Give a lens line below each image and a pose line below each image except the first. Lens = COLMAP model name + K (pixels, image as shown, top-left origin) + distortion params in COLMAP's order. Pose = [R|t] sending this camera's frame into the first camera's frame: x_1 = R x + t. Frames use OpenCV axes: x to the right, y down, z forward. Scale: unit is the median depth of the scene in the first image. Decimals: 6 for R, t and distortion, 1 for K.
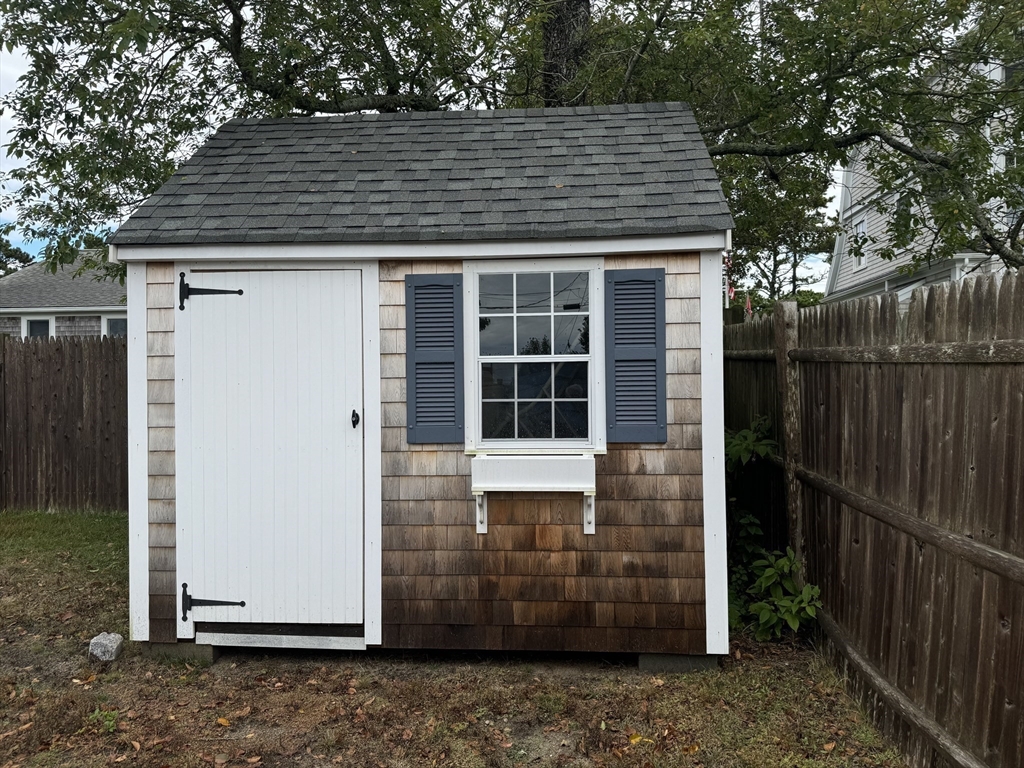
lens RADIAL K [[725.4, 0, 511.9], [0, 725.4, 387.0], [0, 0, 1]] dist [0.052074, -0.059664]
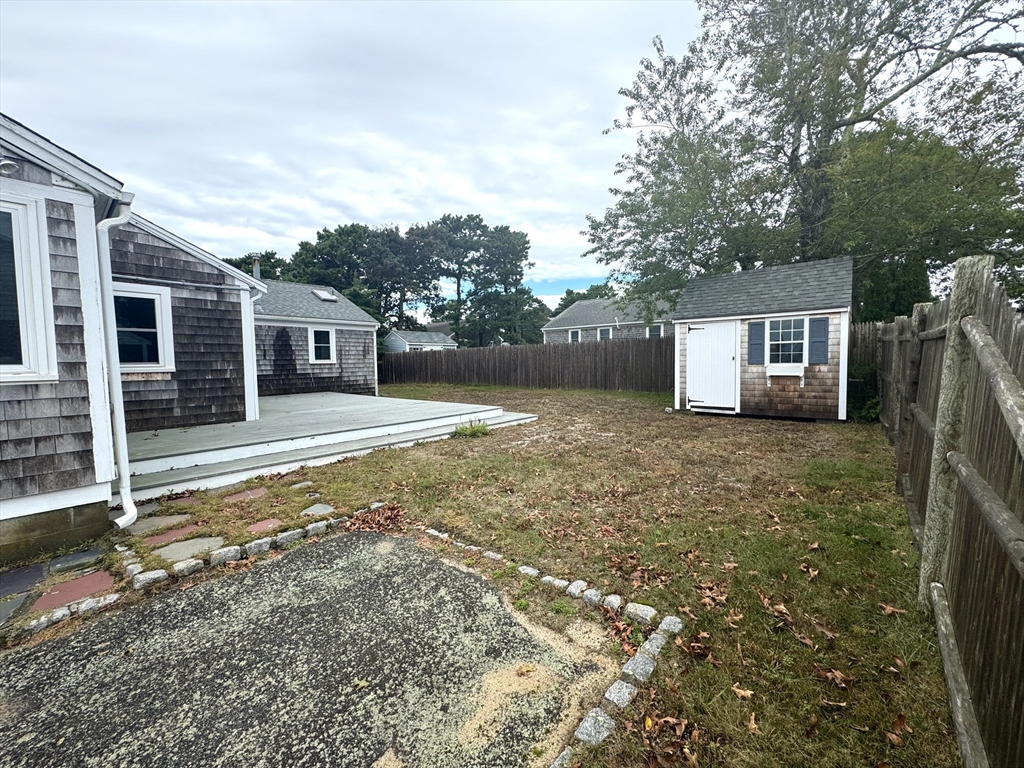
lens RADIAL K [[409.4, 0, 513.0], [0, 409.4, 380.8], [0, 0, 1]] dist [0.001739, 0.001210]
pose [[0.817553, 0.023359, -0.575379, 0.101202], [0.008396, 0.998587, 0.052469, 0.039594], [0.575792, -0.047727, 0.816202, -1.624035]]
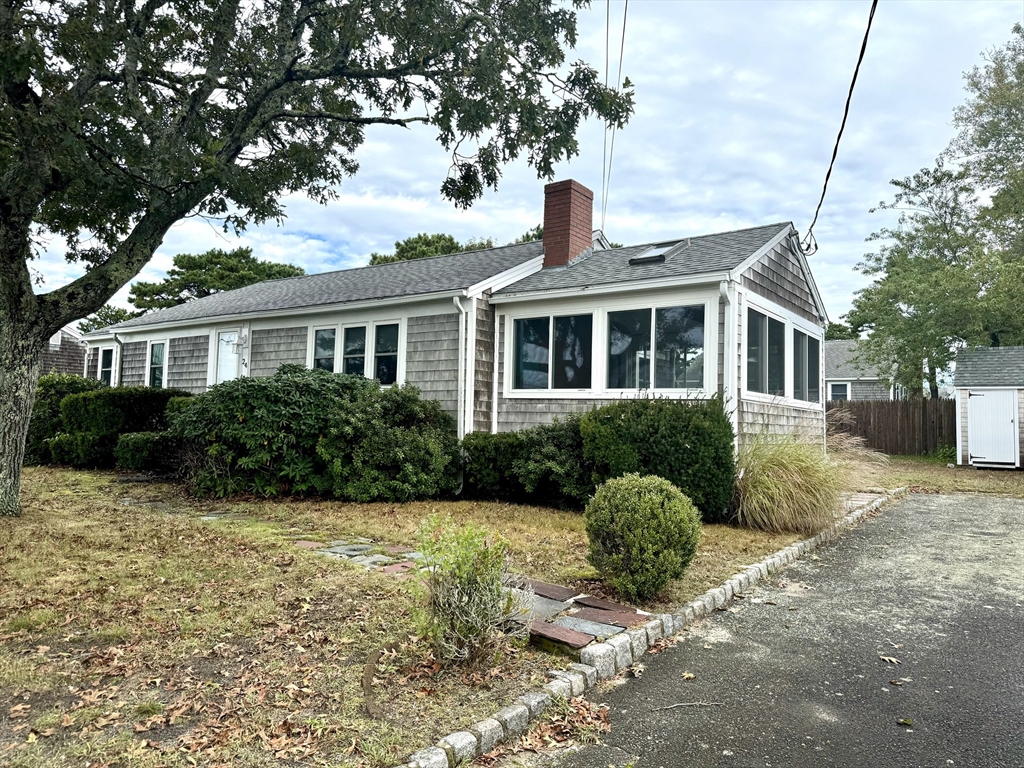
lens RADIAL K [[725.4, 0, 514.1], [0, 725.4, 382.6], [0, 0, 1]] dist [0.052074, -0.059664]
pose [[0.865045, -0.005601, -0.501663, -0.643847], [-0.026970, 0.997973, -0.057649, 0.162942], [0.500969, 0.063399, 0.863140, -5.025552]]
